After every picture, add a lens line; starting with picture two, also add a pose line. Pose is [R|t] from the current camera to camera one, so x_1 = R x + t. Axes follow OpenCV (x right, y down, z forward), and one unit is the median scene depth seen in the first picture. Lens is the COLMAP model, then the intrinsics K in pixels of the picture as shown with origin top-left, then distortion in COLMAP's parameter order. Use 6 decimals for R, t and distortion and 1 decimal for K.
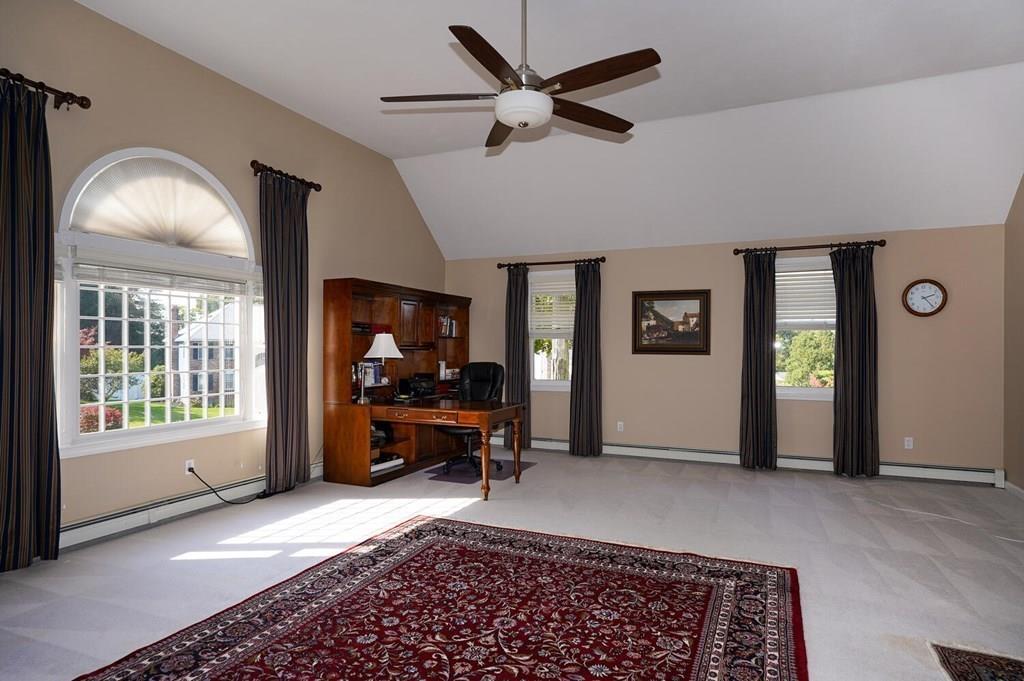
lens RADIAL K [[573.6, 0, 519.6], [0, 573.6, 344.4], [0, 0, 1]] dist [-0.020079, 0.017733]
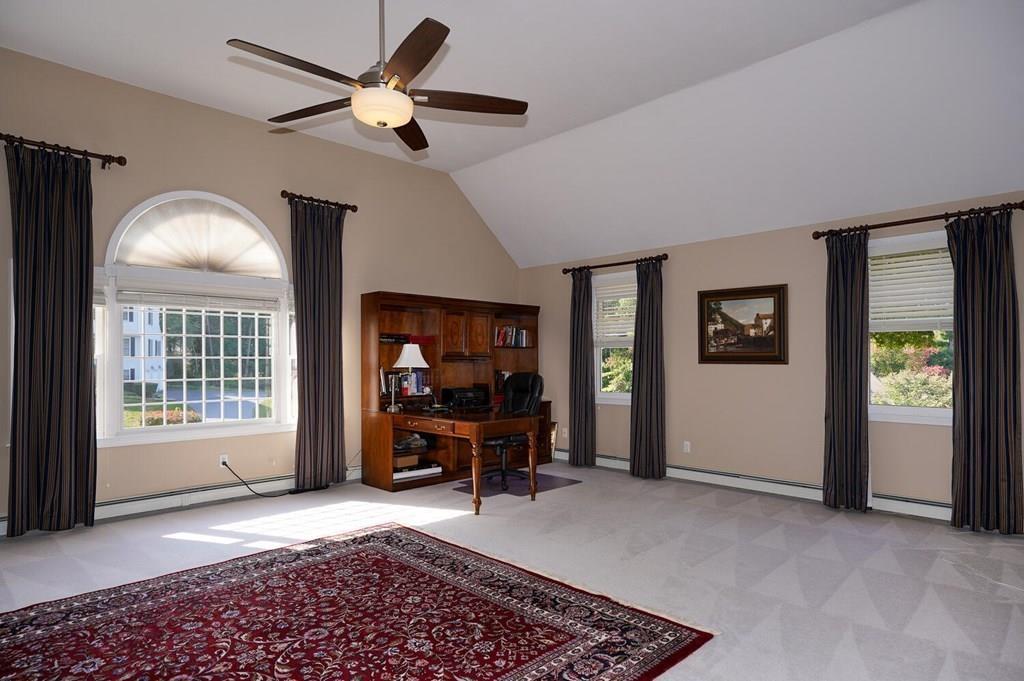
lens RADIAL K [[583.6, 0, 505.2], [0, 583.6, 354.4], [0, 0, 1]] dist [-0.021145, 0.019973]
pose [[0.927098, -0.009136, -0.374706, 0.447661], [0.007504, 0.999955, -0.005815, 0.010402], [0.374743, 0.002579, 0.927125, 0.133511]]
